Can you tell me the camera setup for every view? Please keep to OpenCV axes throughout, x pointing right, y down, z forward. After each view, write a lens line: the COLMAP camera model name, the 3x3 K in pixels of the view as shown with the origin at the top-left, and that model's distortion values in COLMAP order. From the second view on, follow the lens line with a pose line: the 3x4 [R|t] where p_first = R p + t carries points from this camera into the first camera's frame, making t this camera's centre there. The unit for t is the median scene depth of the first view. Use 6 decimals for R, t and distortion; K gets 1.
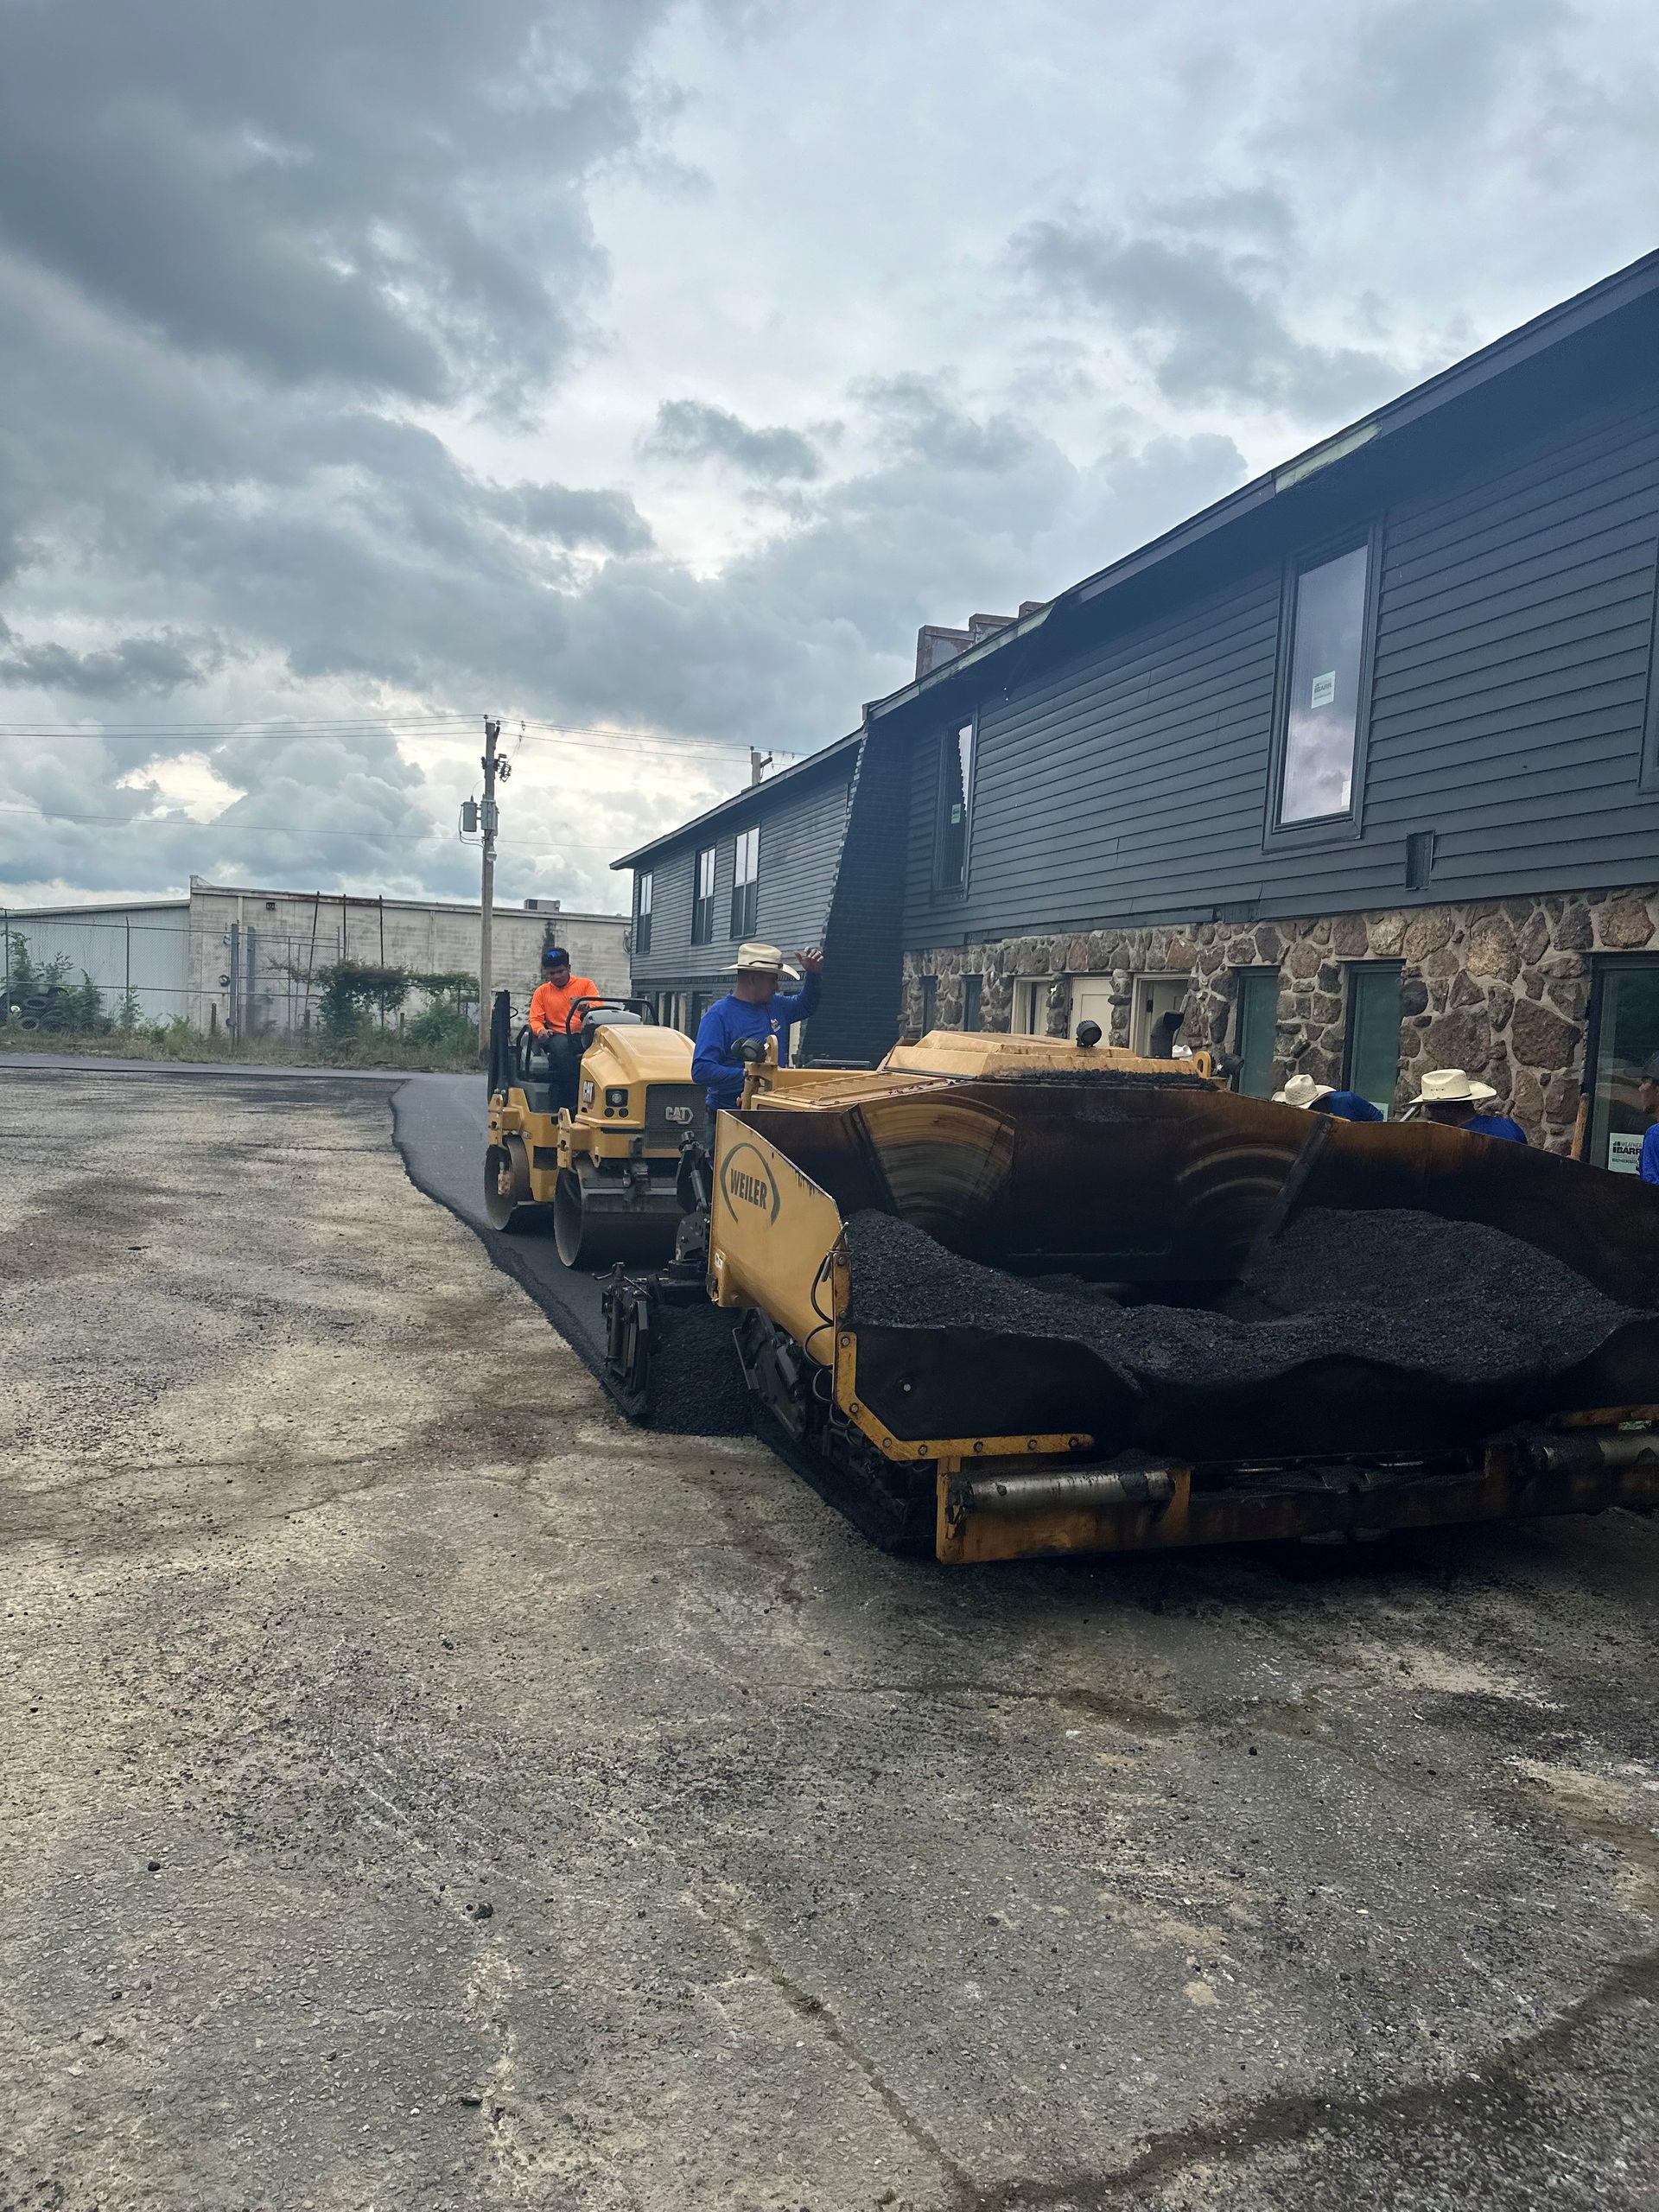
lens RADIAL K [[1611.6, 0, 832.7], [0, 1611.6, 1112.0], [0, 0, 1]] dist [0.082694, -0.159265]
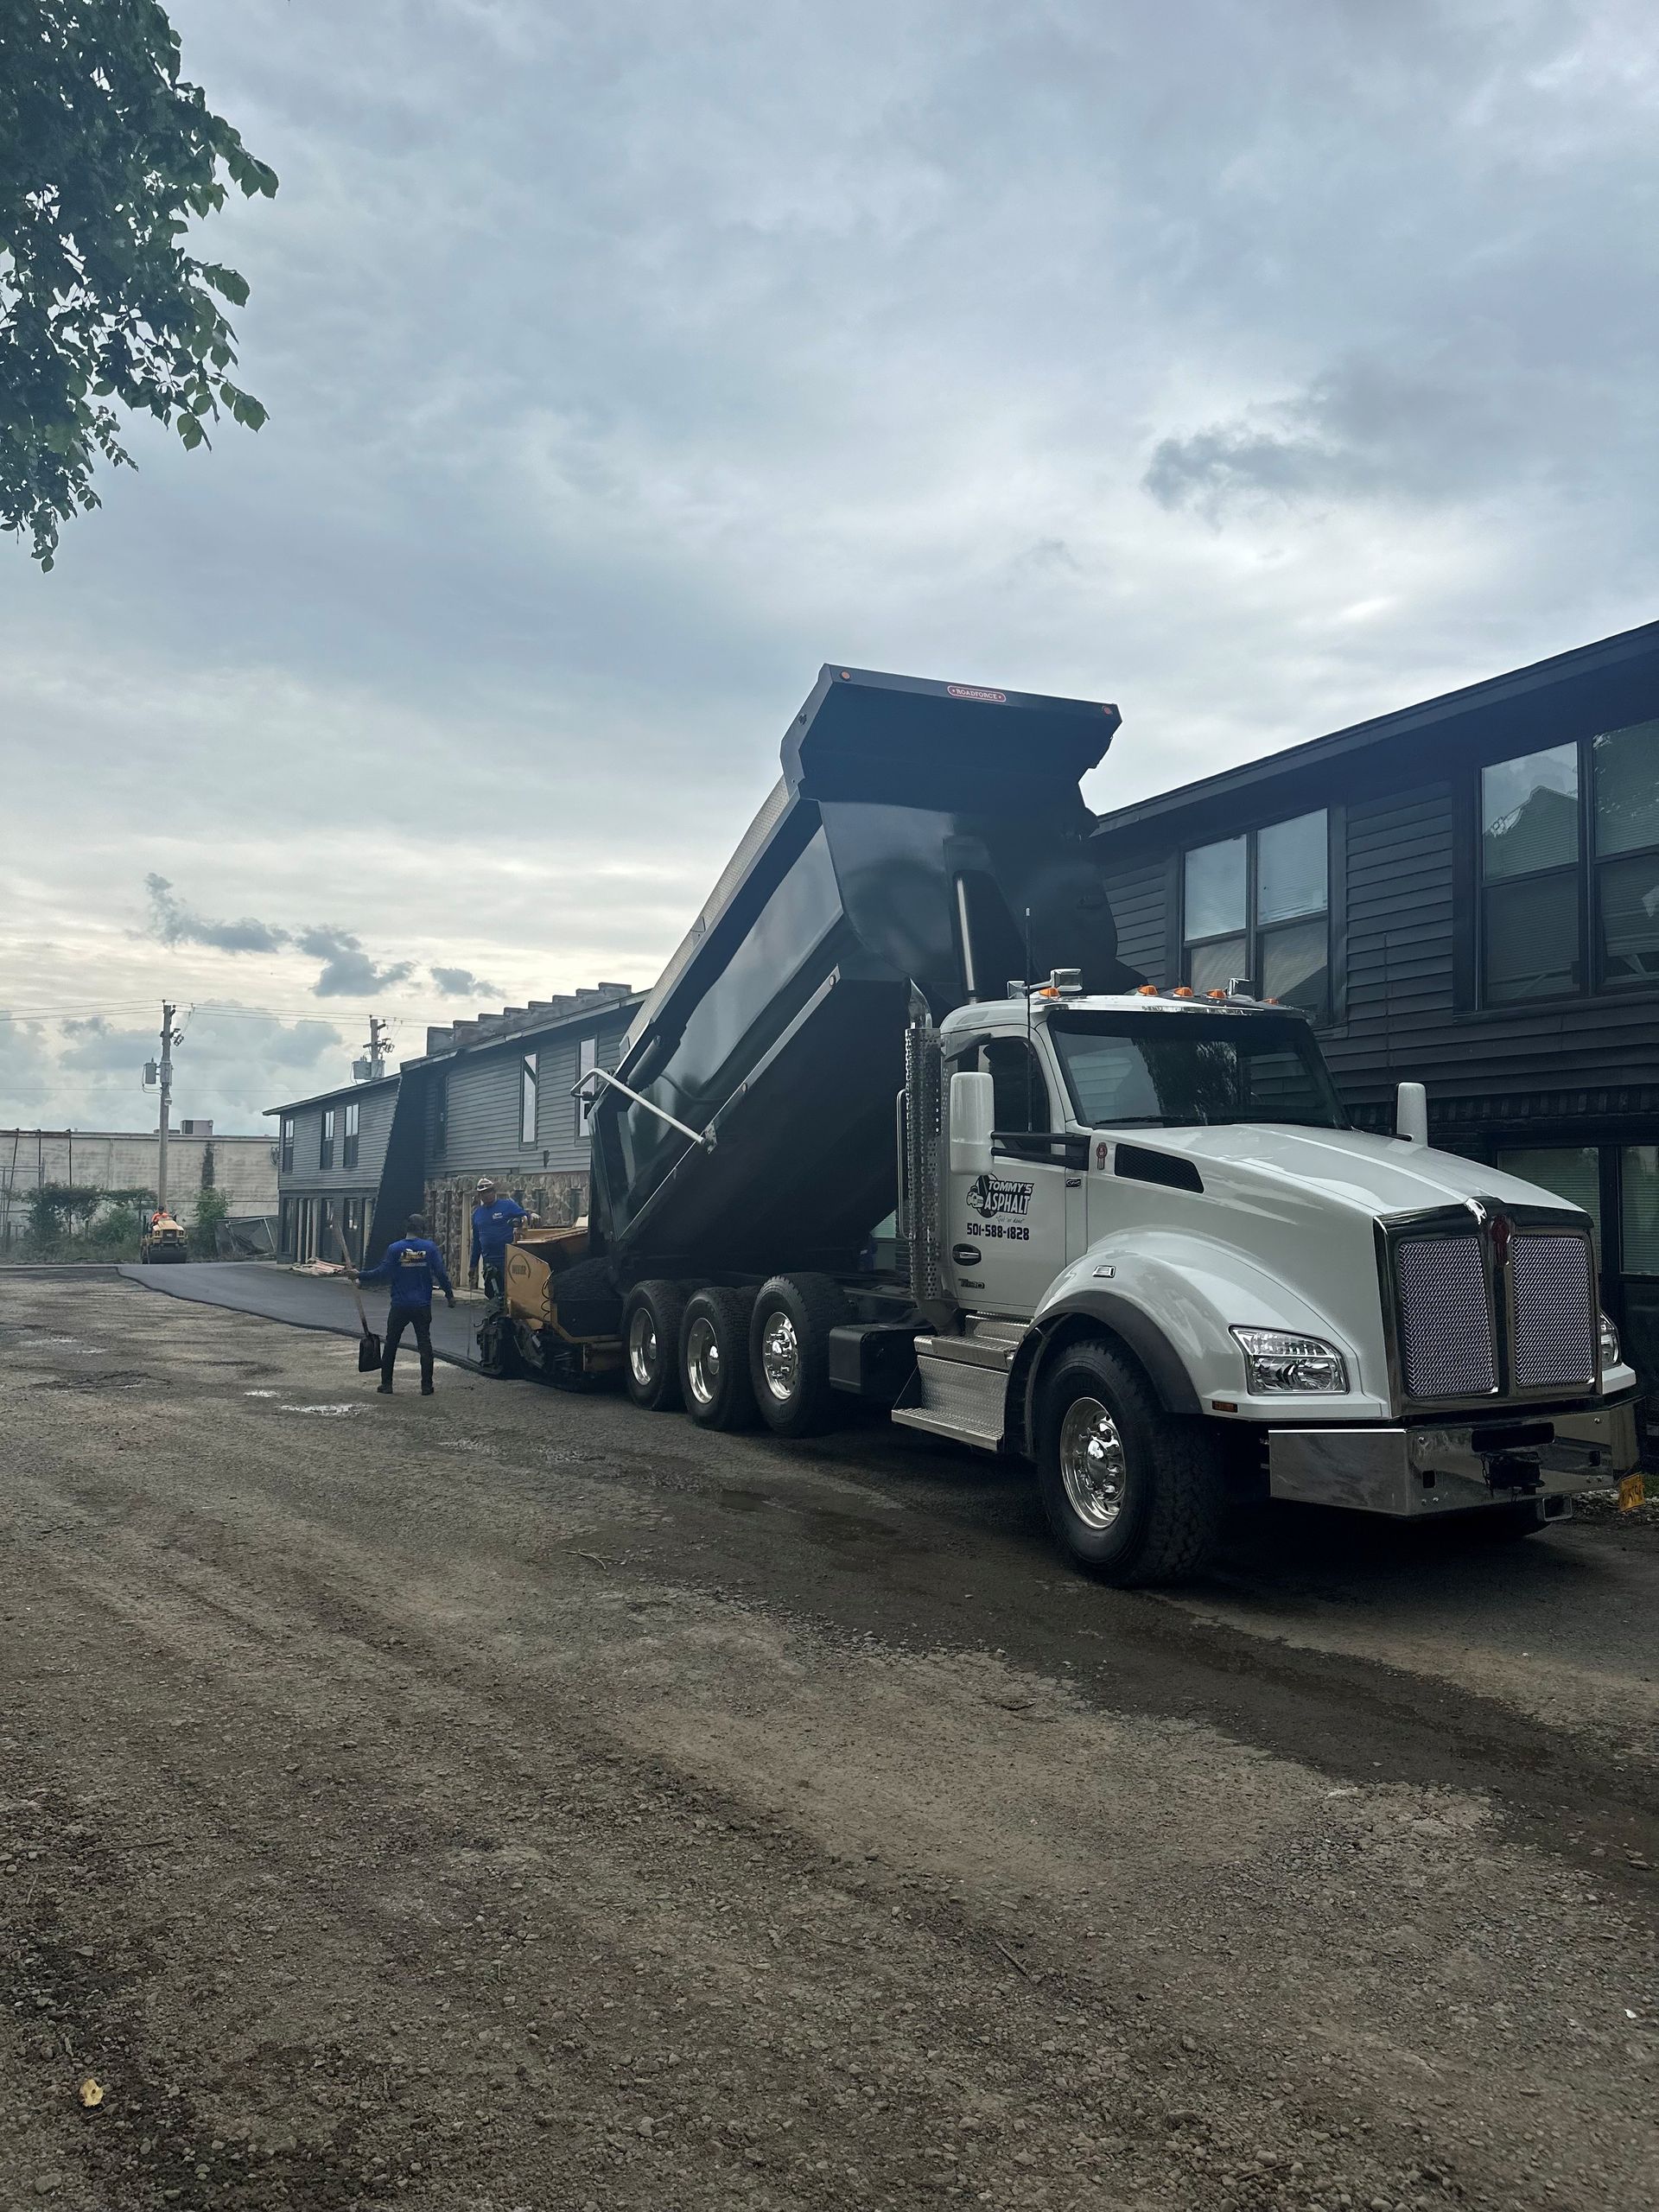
lens RADIAL K [[1611.6, 0, 832.7], [0, 1611.6, 1112.0], [0, 0, 1]] dist [0.082694, -0.159265]
pose [[0.977588, -0.029970, 0.208384, 0.047711], [0.052899, 0.993028, -0.105343, 0.022852], [-0.203774, 0.114006, 0.972357, -0.423765]]
